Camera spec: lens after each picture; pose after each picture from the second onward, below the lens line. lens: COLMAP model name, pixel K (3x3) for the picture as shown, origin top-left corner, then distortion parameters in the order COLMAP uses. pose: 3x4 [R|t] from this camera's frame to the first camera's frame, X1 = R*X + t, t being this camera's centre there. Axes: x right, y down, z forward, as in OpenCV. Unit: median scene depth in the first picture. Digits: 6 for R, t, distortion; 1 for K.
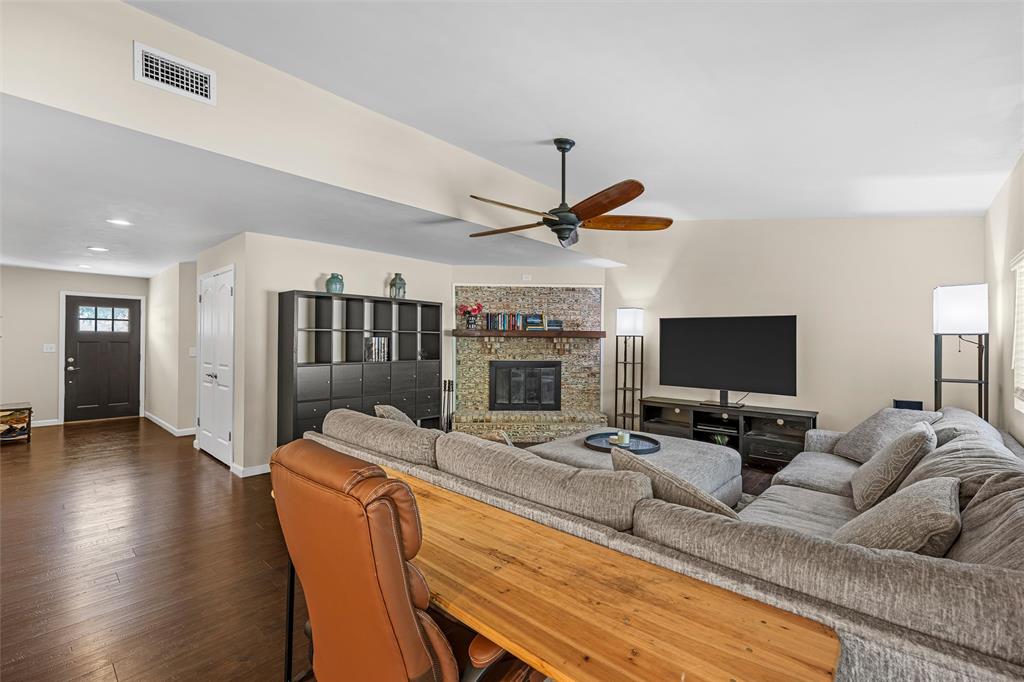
lens RADIAL K [[438.9, 0, 512.0], [0, 438.9, 341.0], [0, 0, 1]] dist [-0.000611, -0.000150]
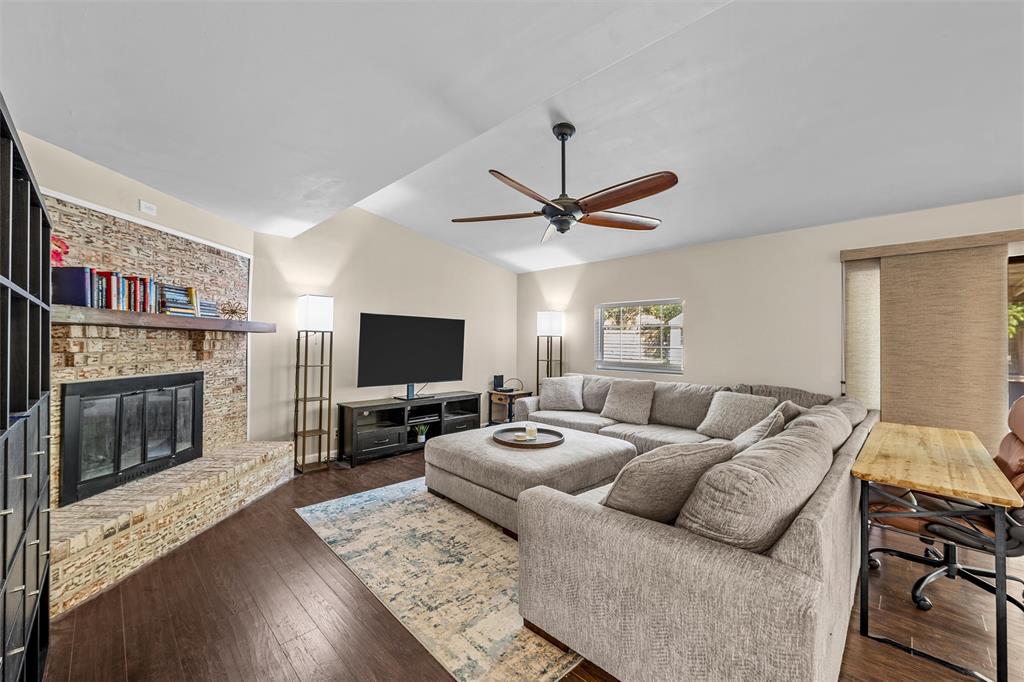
lens RADIAL K [[404.4, 0, 512.0], [0, 404.4, 341.0], [0, 0, 1]] dist [0.000098, -0.000087]
pose [[0.048668, -0.002415, 0.998812, -0.412278], [-0.007639, 0.999967, 0.002790, 0.001065], [-0.998786, -0.007766, 0.048648, 0.578753]]
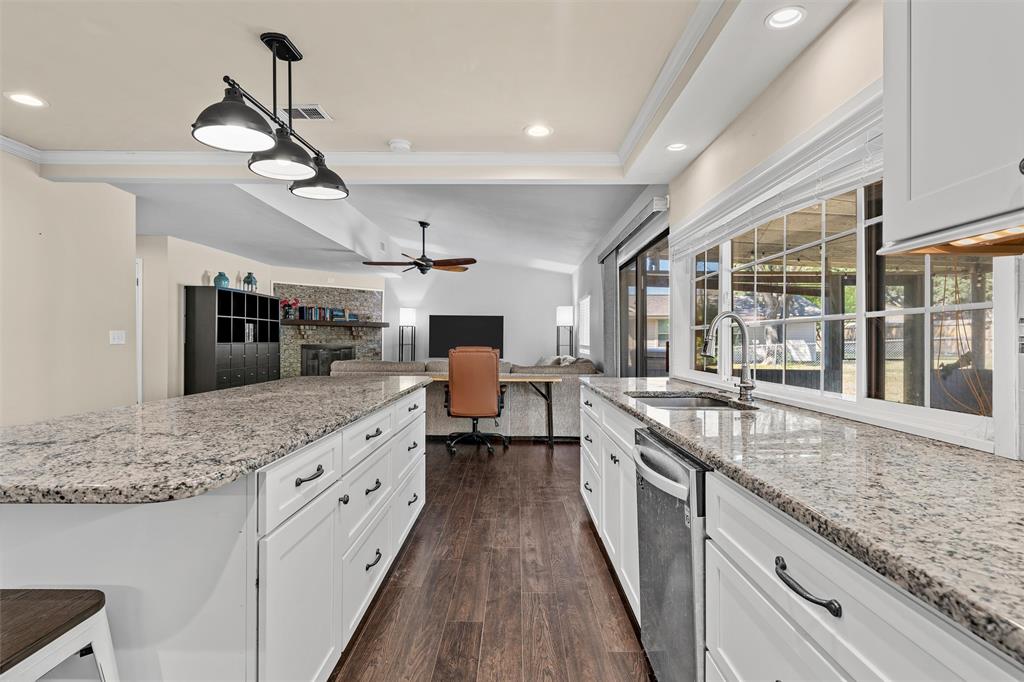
lens RADIAL K [[525.0, 0, 512.0], [0, 525.0, 341.0], [0, 0, 1]] dist [0.001331, 0.000003]
pose [[0.749105, -0.003205, 0.662443, -0.607280], [-0.000210, 0.999987, 0.005075, 0.027981], [-0.662451, -0.003941, 0.749095, -0.533147]]
